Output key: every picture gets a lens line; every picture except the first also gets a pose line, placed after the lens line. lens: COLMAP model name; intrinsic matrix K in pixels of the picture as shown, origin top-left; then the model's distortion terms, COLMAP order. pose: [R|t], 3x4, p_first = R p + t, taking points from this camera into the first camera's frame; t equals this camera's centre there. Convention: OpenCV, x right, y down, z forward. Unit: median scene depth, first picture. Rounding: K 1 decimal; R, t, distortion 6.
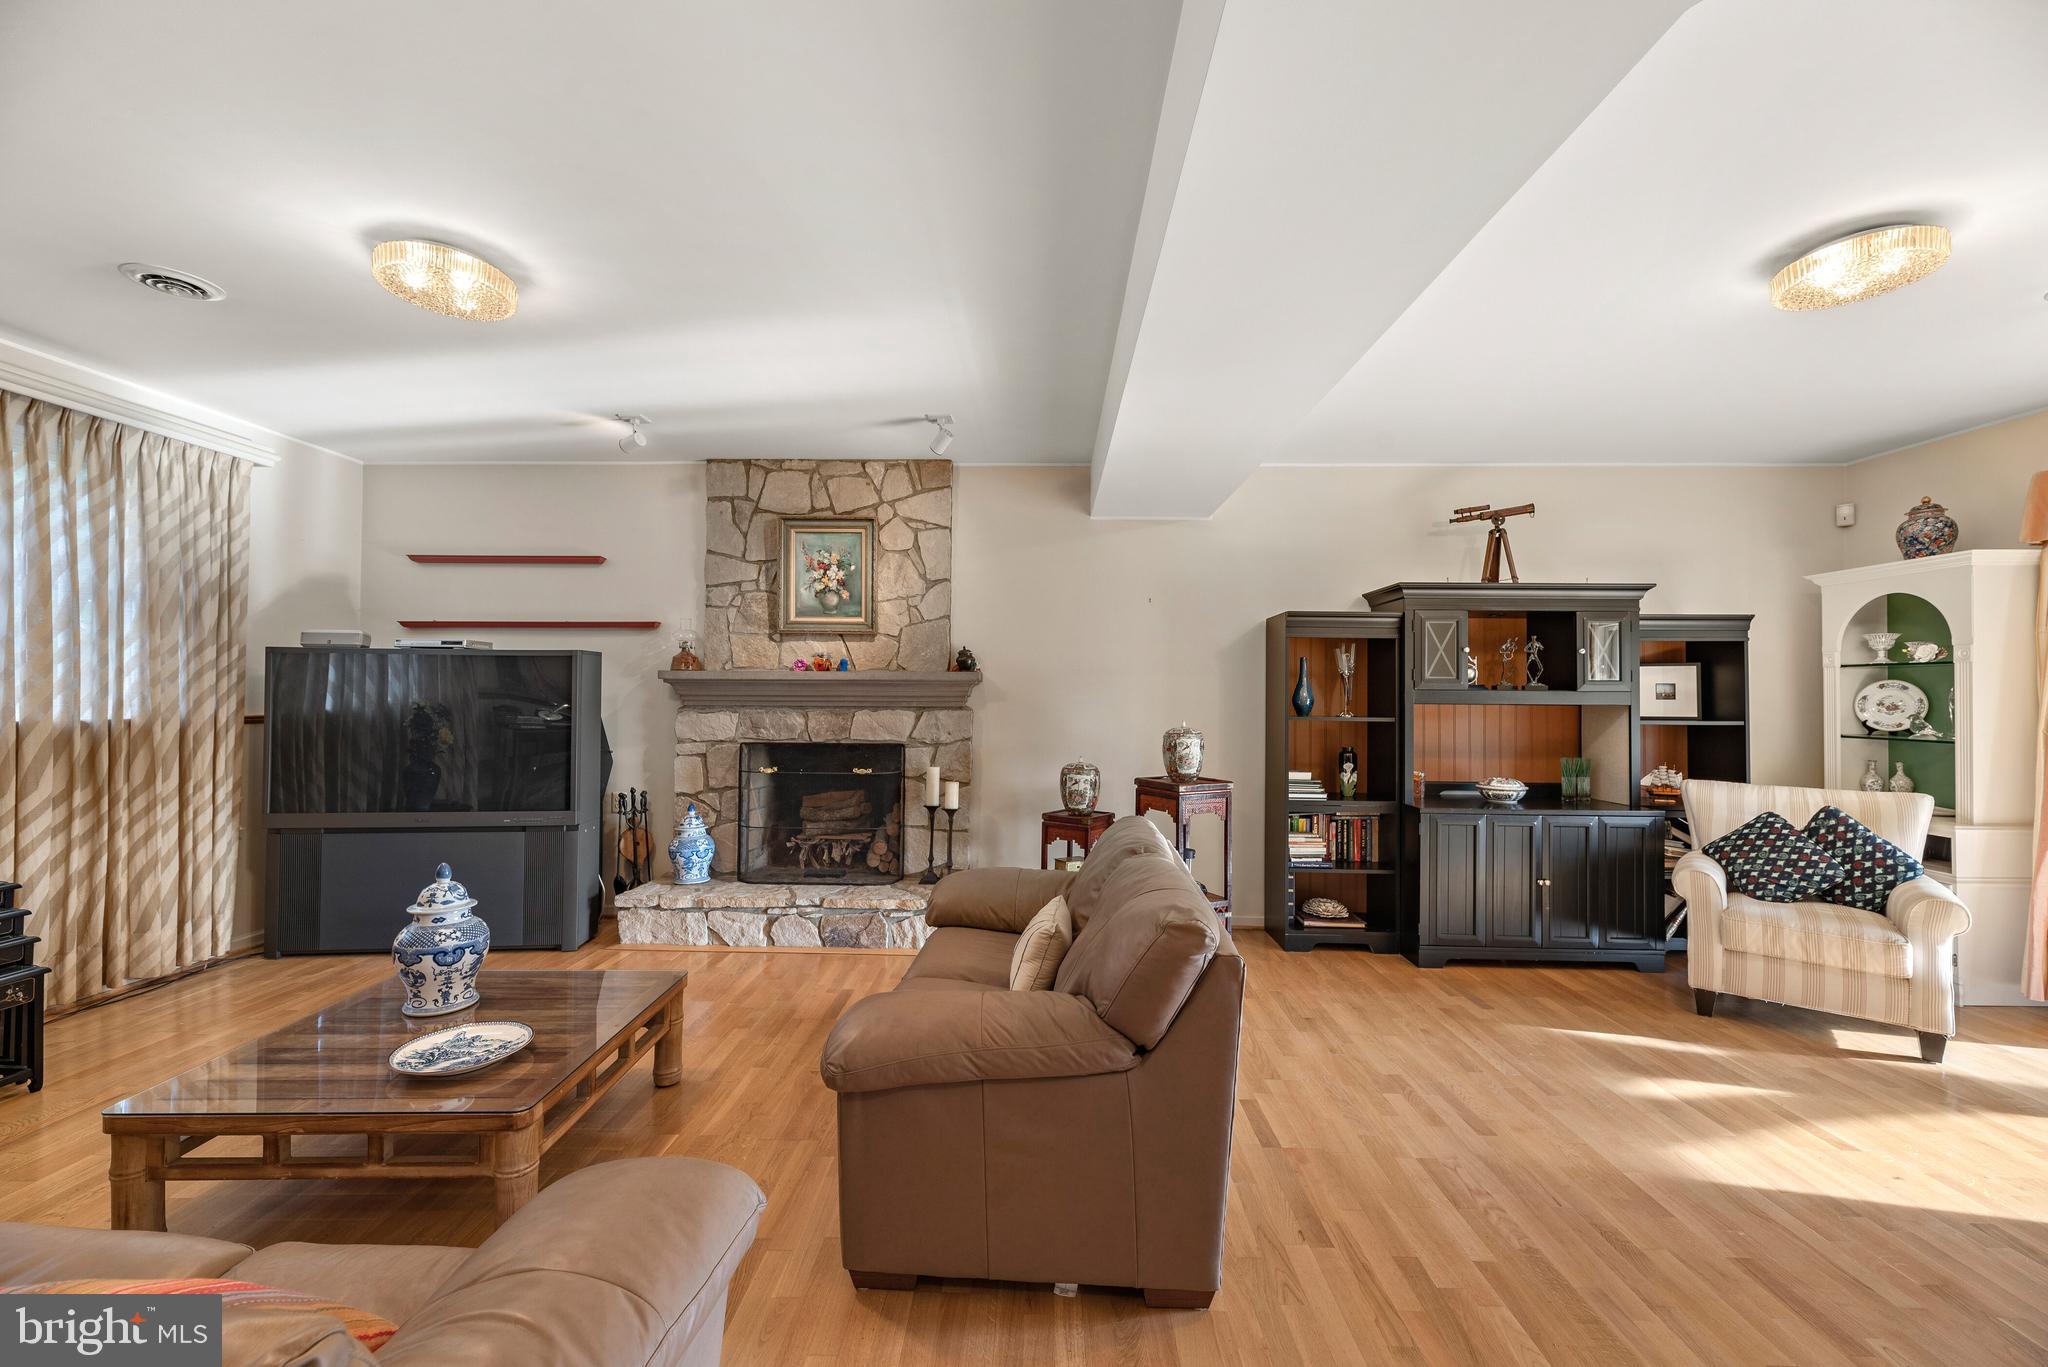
lens RADIAL K [[828.5, 0, 1024.3], [0, 828.5, 683.2], [0, 0, 1]] dist [0.001709, -0.000704]
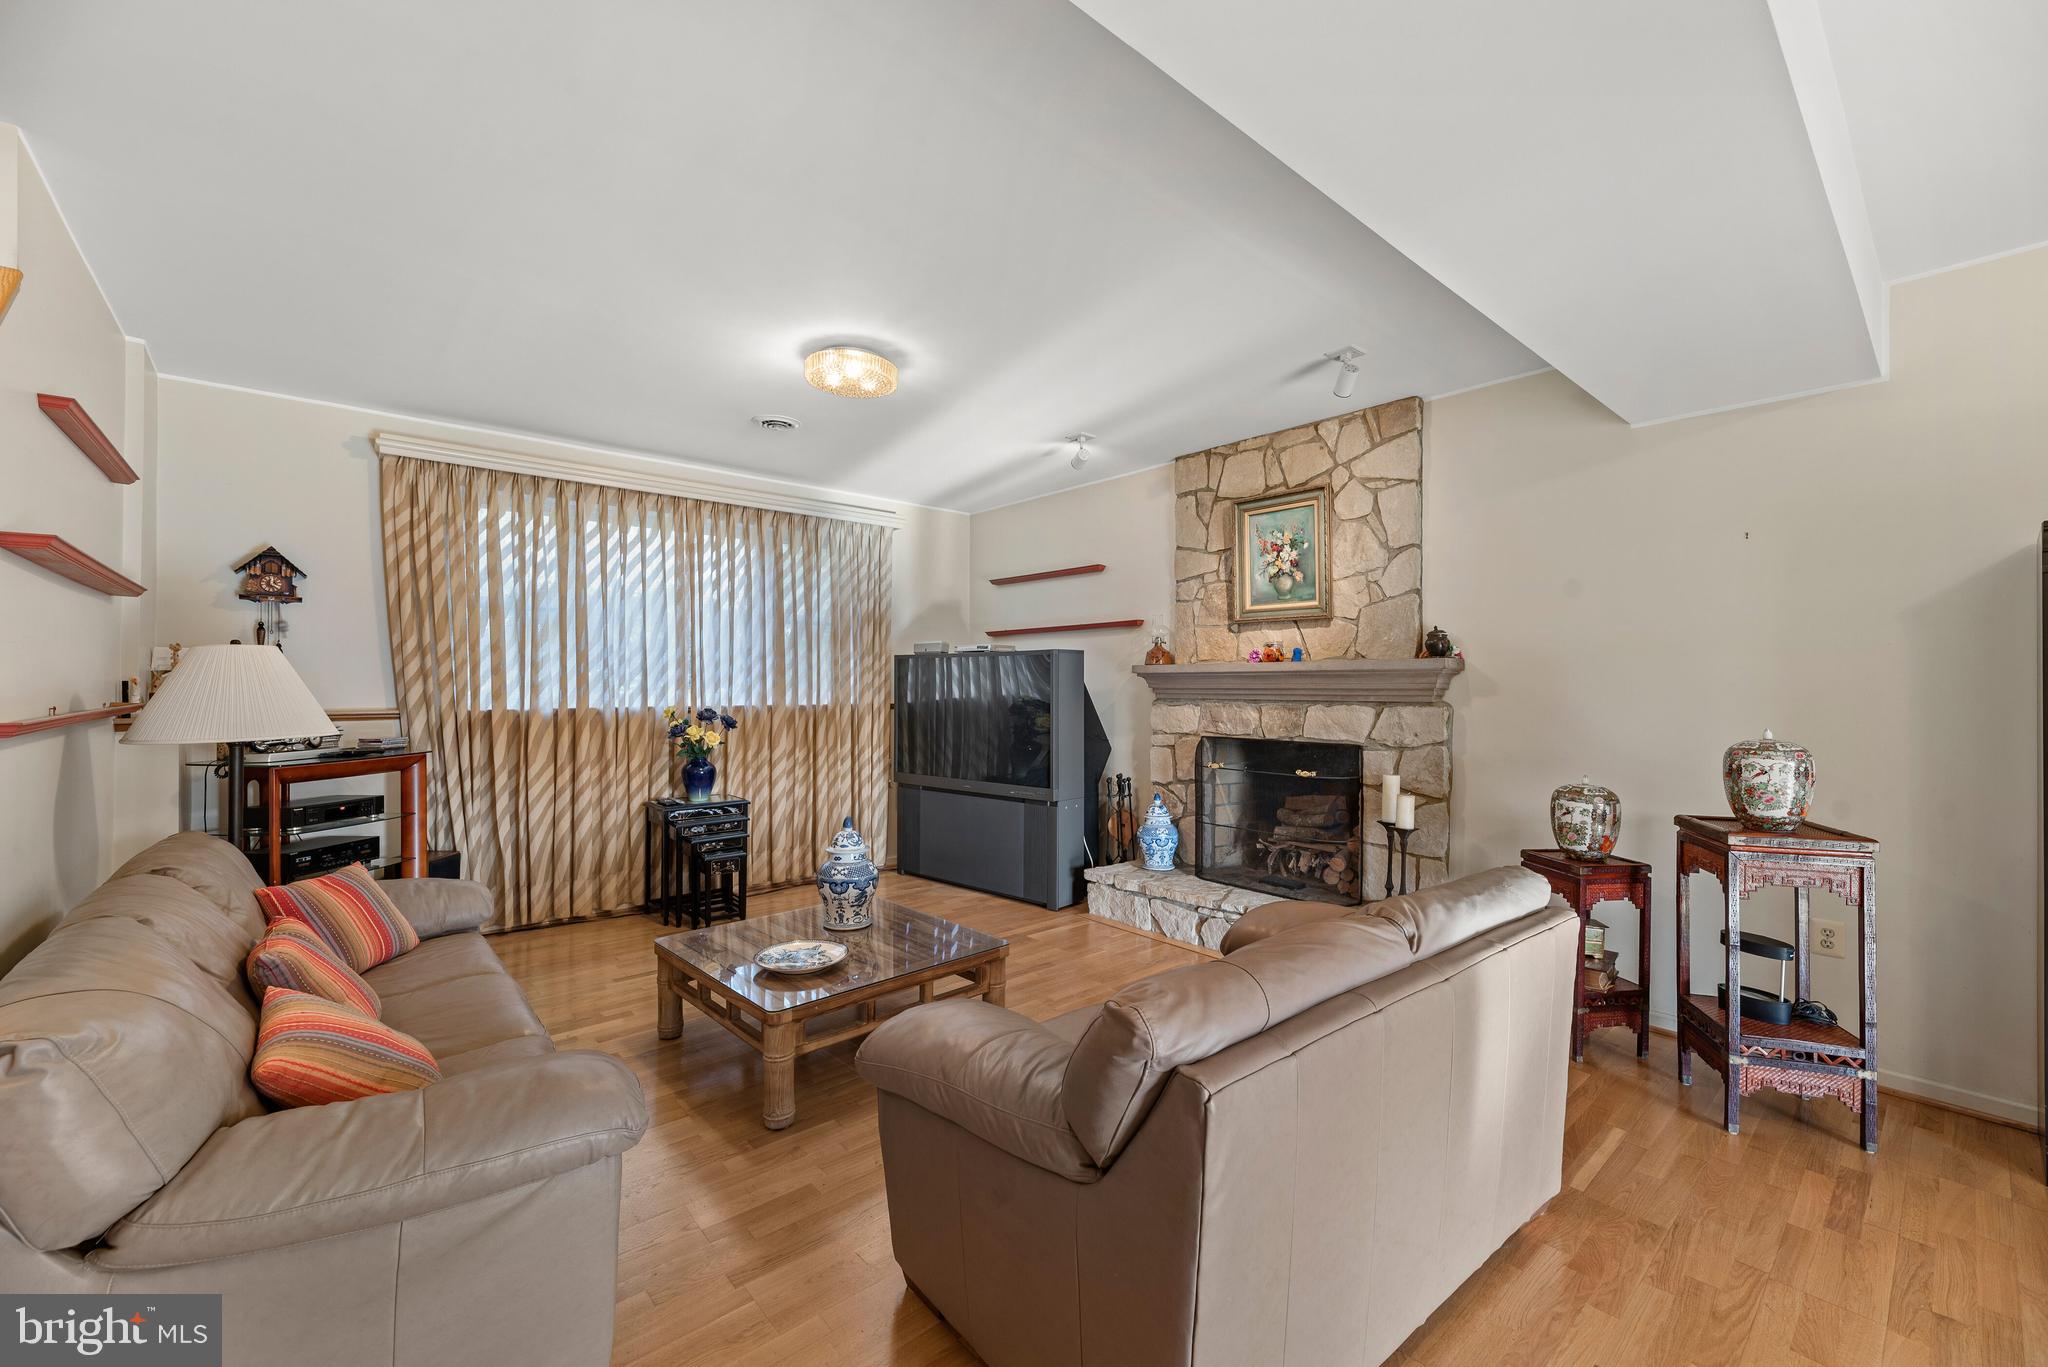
lens RADIAL K [[828.5, 0, 1017.8], [0, 828.5, 678.5], [0, 0, 1]] dist [0.001709, -0.000704]
pose [[0.671985, -0.010884, -0.740485, 0.249568], [0.012836, 0.999913, -0.003048, 0.003038], [0.740454, -0.007457, 0.672066, 0.172725]]
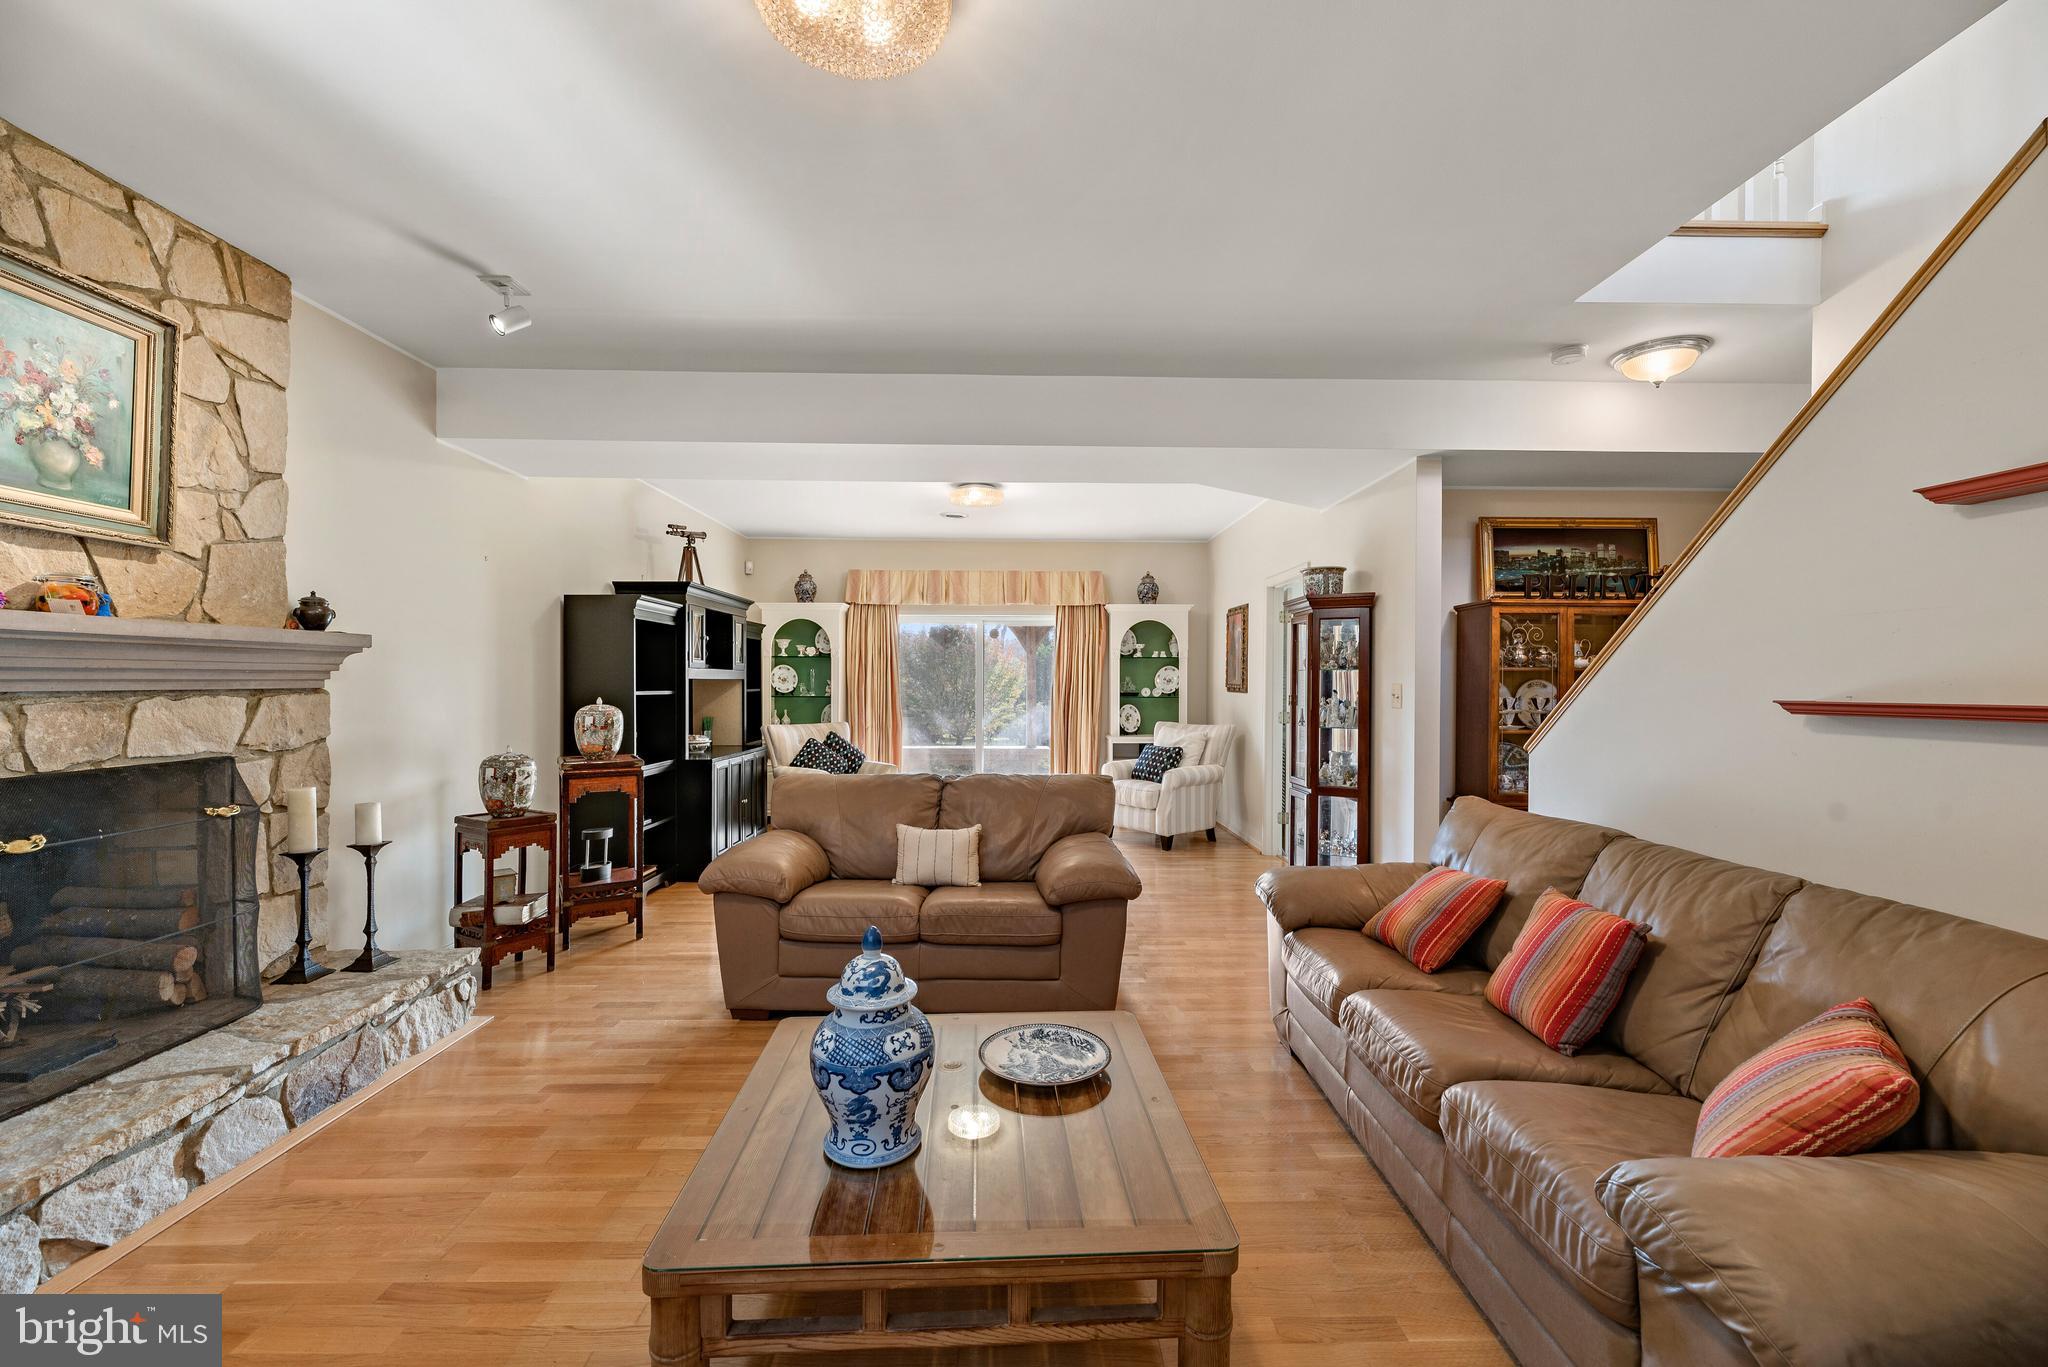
lens RADIAL K [[828.5, 0, 1036.1], [0, 828.5, 691.1], [0, 0, 1]] dist [0.001709, -0.000704]
pose [[-0.058978, -0.019514, 0.998069, -0.740900], [-0.019997, 0.999631, 0.018363, 0.008380], [-0.998059, -0.018875, -0.059346, 0.499582]]
